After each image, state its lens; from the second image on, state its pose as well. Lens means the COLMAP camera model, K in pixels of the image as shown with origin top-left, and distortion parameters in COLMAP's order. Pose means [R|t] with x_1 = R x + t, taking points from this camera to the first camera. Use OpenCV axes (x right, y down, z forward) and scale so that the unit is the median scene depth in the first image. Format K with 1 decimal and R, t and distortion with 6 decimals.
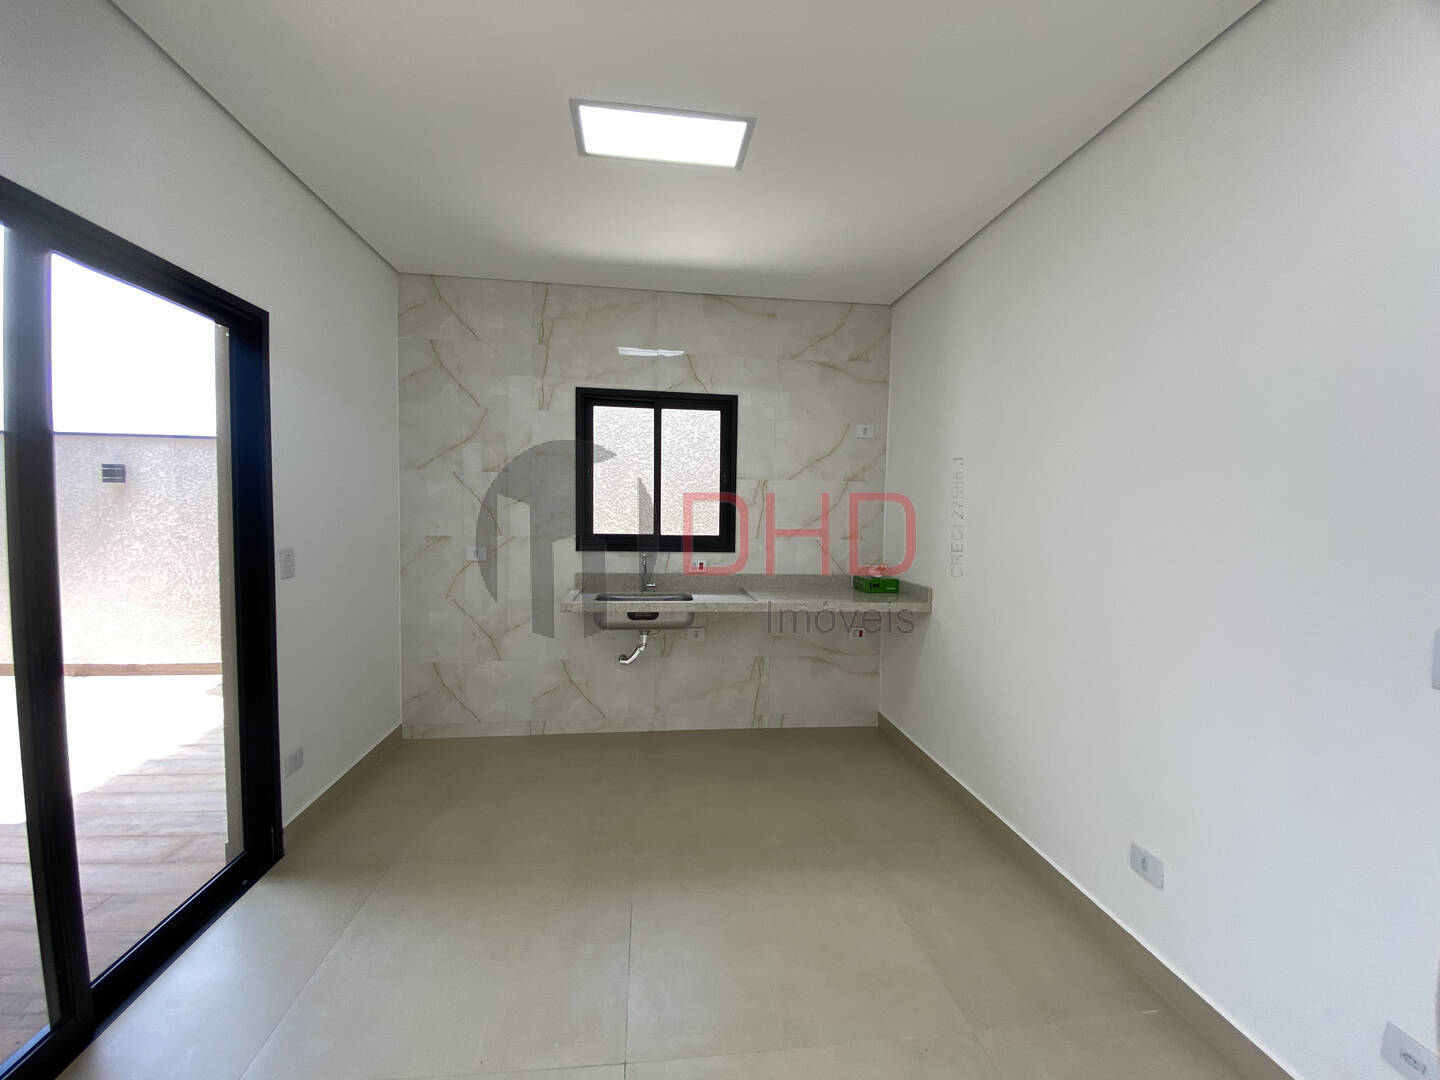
lens RADIAL K [[588.9, 0, 724.3], [0, 588.9, 540.2], [0, 0, 1]] dist [0.027158, -0.017907]
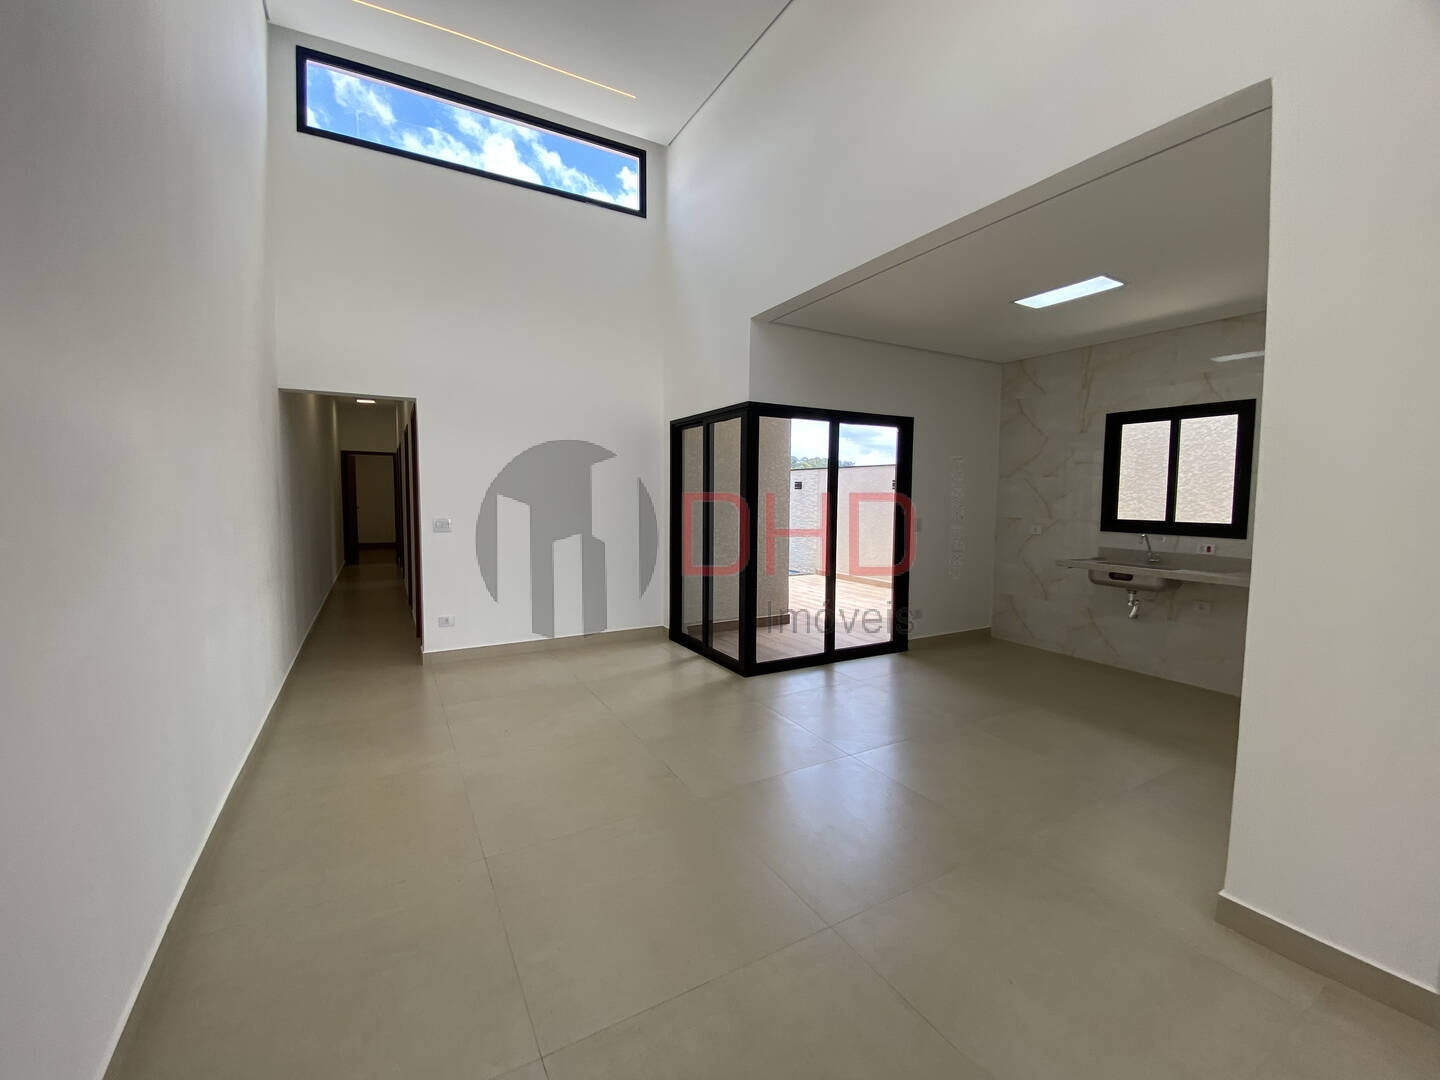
lens RADIAL K [[583.3, 0, 712.6], [0, 583.3, 534.6], [0, 0, 1]] dist [0.013255, -0.017159]
pose [[0.360600, 0.050838, -0.931334, 0.703558], [-0.054760, 0.997945, 0.033272, 0.031304], [0.931112, 0.039002, 0.362643, -0.354759]]
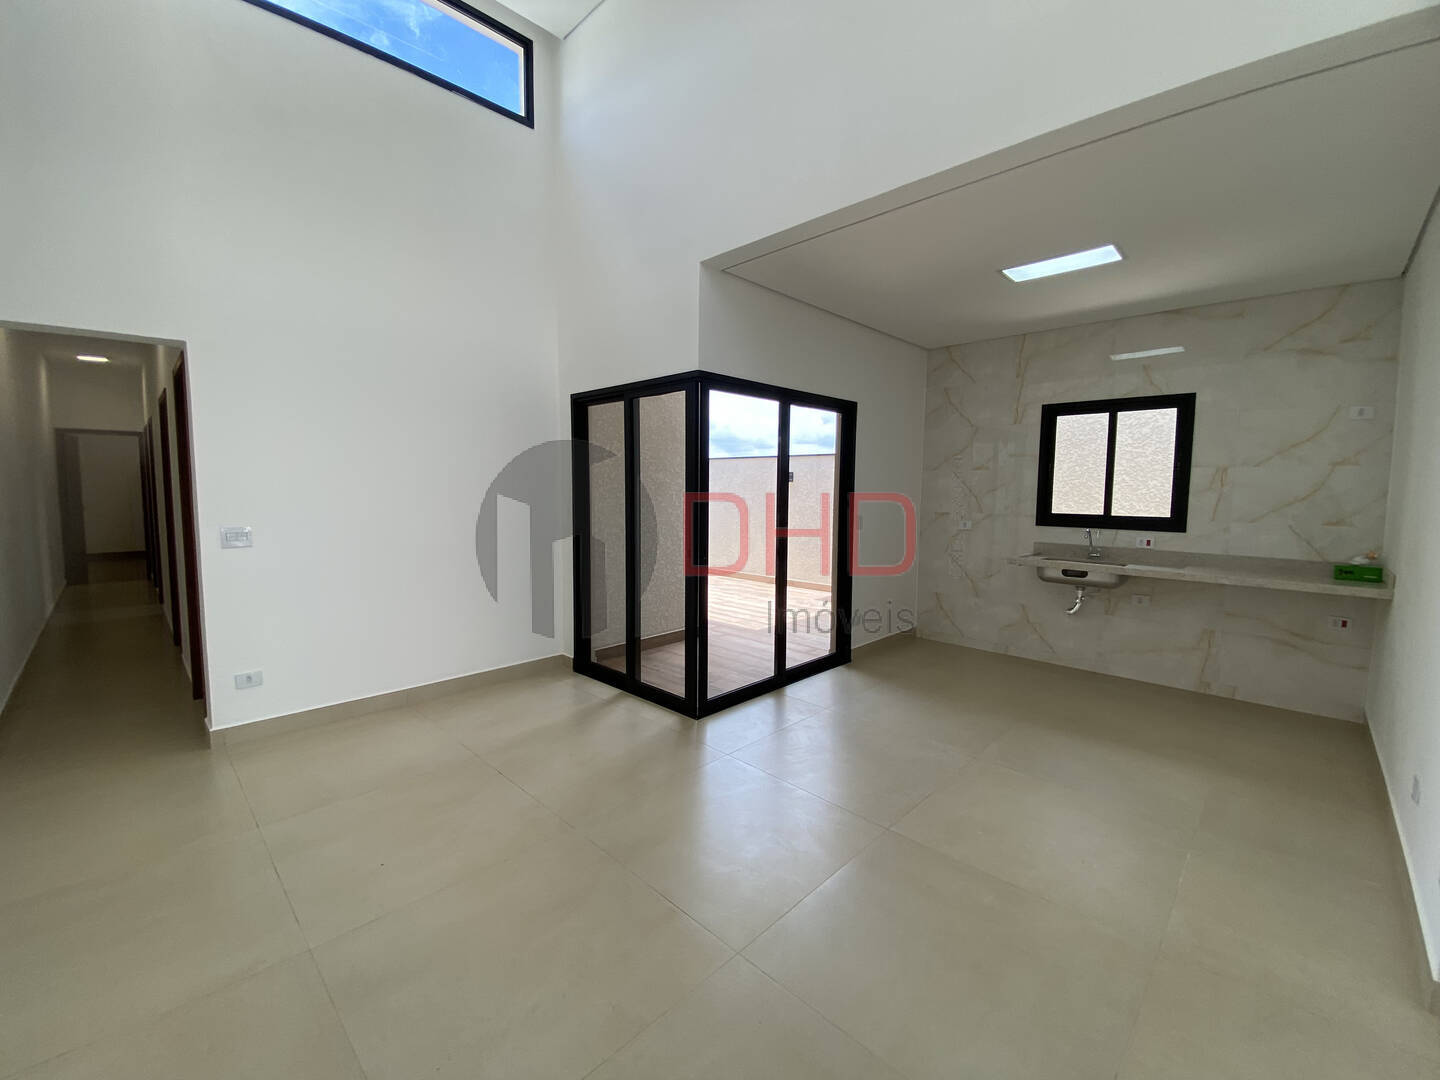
lens RADIAL K [[583.3, 0, 712.6], [0, 583.3, 534.6], [0, 0, 1]] dist [0.013255, -0.017159]
pose [[0.604539, 0.051999, -0.794876, 0.369649], [-0.041960, 0.998560, 0.033411, 0.025888], [0.795469, 0.013155, 0.605851, -0.409108]]
